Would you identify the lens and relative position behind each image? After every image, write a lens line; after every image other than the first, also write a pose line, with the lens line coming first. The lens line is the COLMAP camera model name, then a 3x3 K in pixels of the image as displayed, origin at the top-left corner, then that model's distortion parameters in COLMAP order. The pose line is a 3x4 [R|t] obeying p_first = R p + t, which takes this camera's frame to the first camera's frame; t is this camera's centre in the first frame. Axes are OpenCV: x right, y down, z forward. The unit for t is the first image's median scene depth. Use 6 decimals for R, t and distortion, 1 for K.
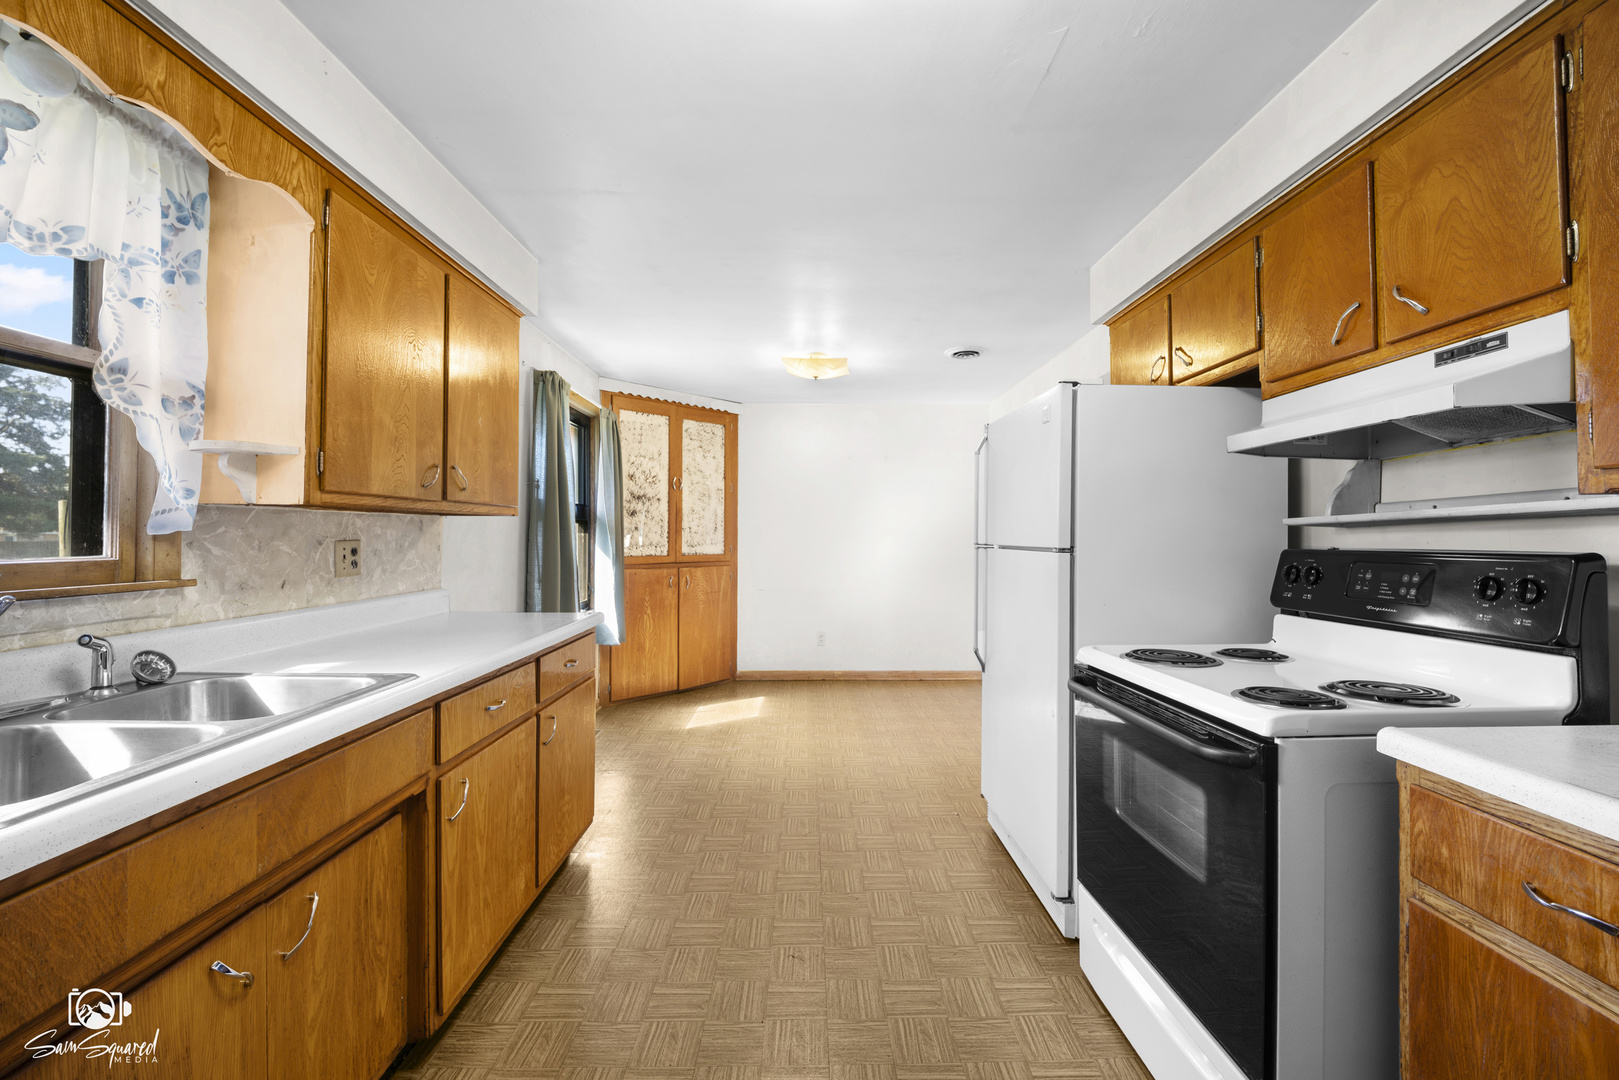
lens RADIAL K [[671.6, 0, 813.1], [0, 671.6, 532.2], [0, 0, 1]] dist [0.001559, -0.007331]
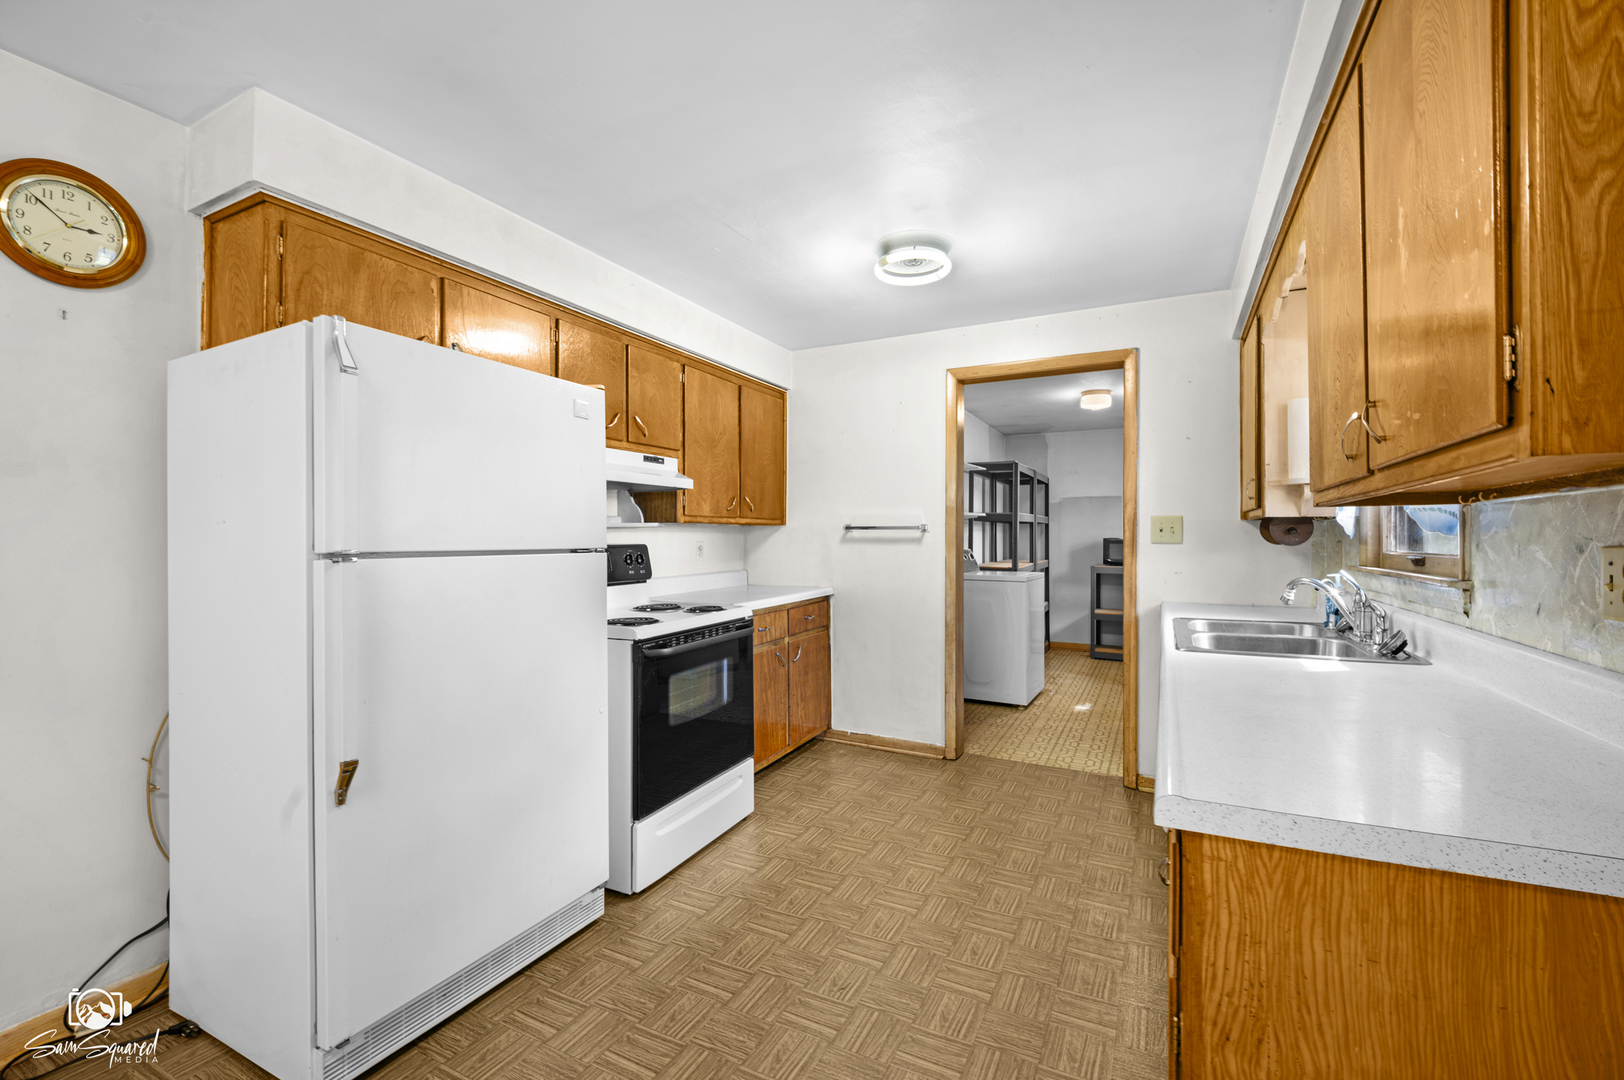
lens RADIAL K [[673.6, 0, 815.6], [0, 673.6, 532.2], [0, 0, 1]] dist [0.001559, -0.007331]
pose [[-0.875712, 0.002490, 0.482827, -0.348761], [-0.004208, 0.999909, -0.012788, 0.008868], [-0.482815, -0.013230, -0.875622, 1.417280]]
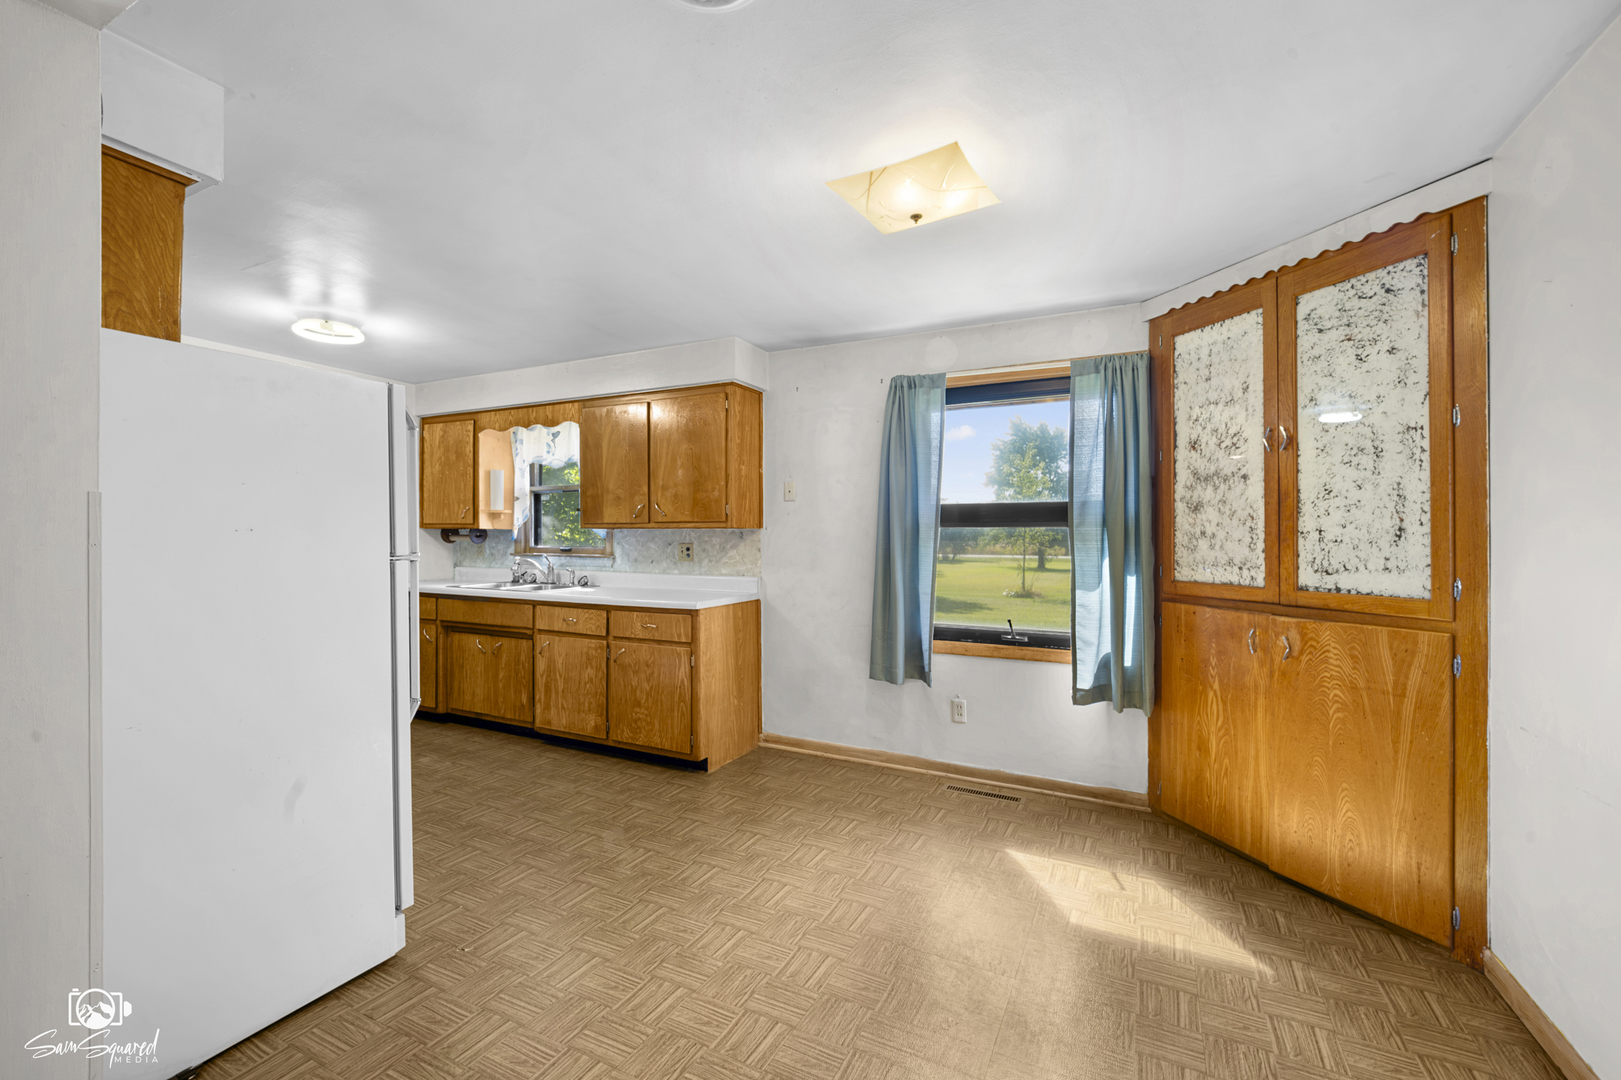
lens RADIAL K [[698.3, 0, 779.3], [0, 698.3, 524.0], [0, 0, 1]] dist [0.034016, -0.046794]
pose [[-0.495370, -0.021982, -0.868404, 0.829071], [-0.002501, 0.999712, -0.023879, 0.002672], [0.868679, -0.009657, -0.495282, 1.910569]]
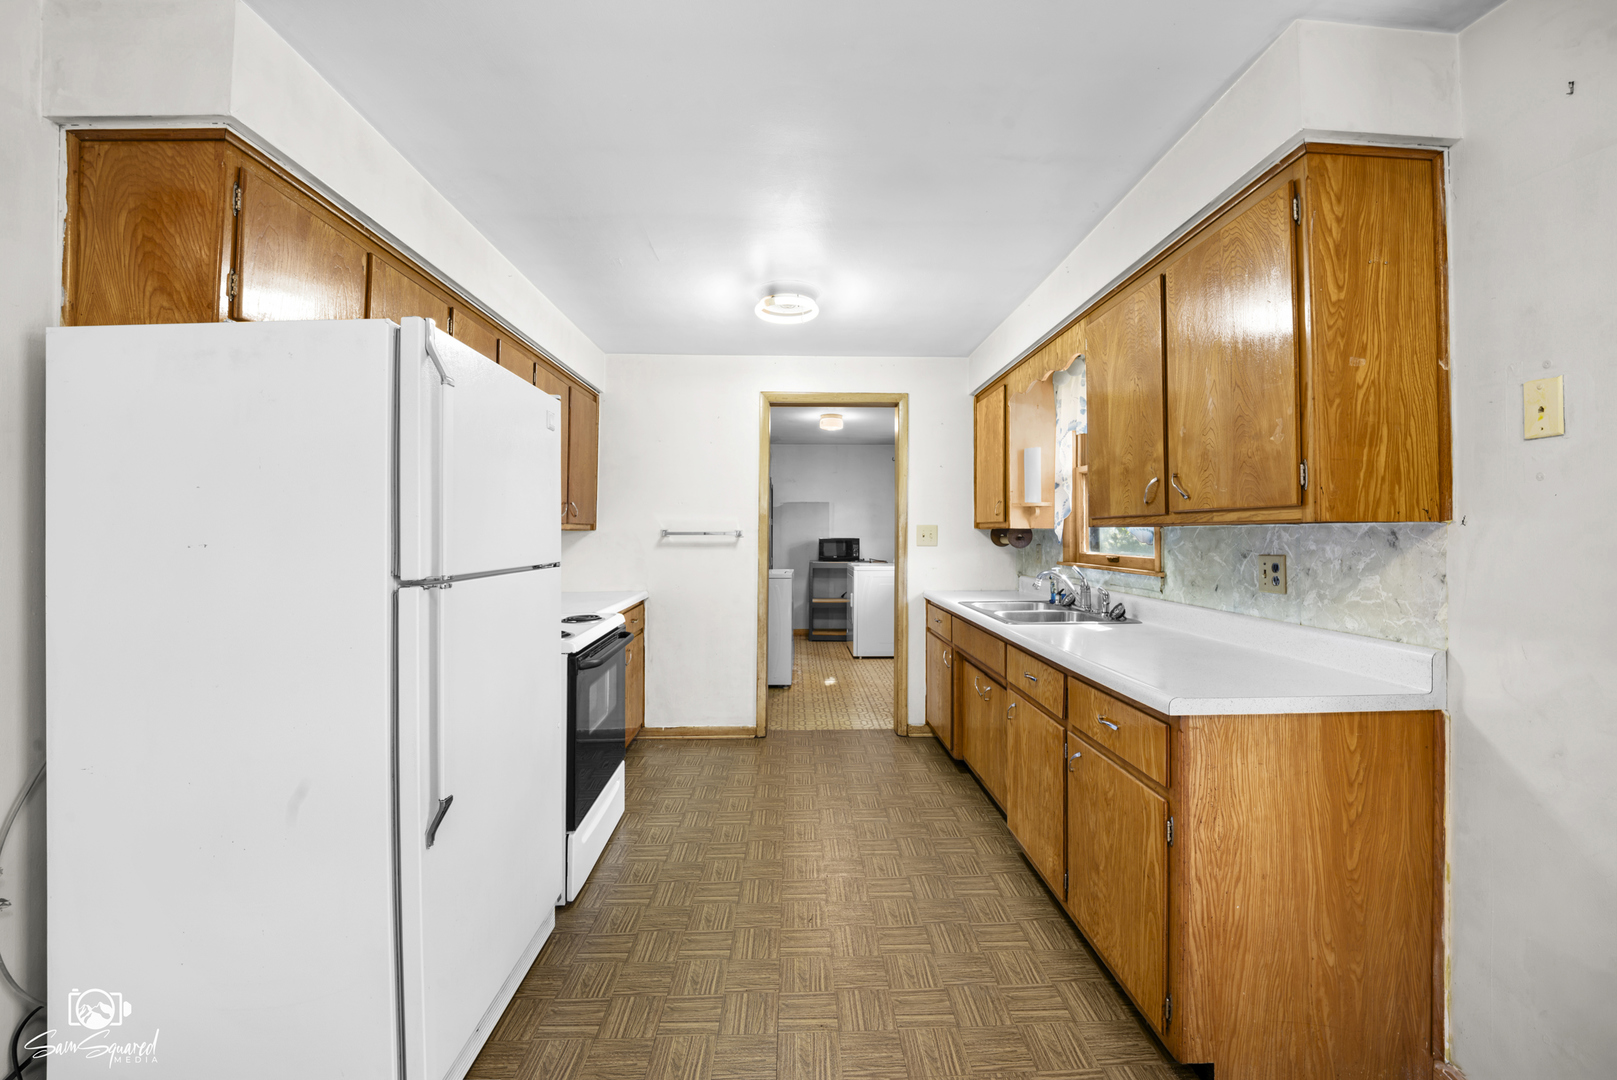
lens RADIAL K [[668.9, 0, 819.1], [0, 668.9, 543.4], [0, 0, 1]] dist [0.010377, -0.013605]
pose [[-0.999882, -0.000378, -0.015375, -0.025759], [-0.000541, 0.999943, 0.010631, -0.012493], [0.015370, 0.010638, -0.999825, 1.629439]]
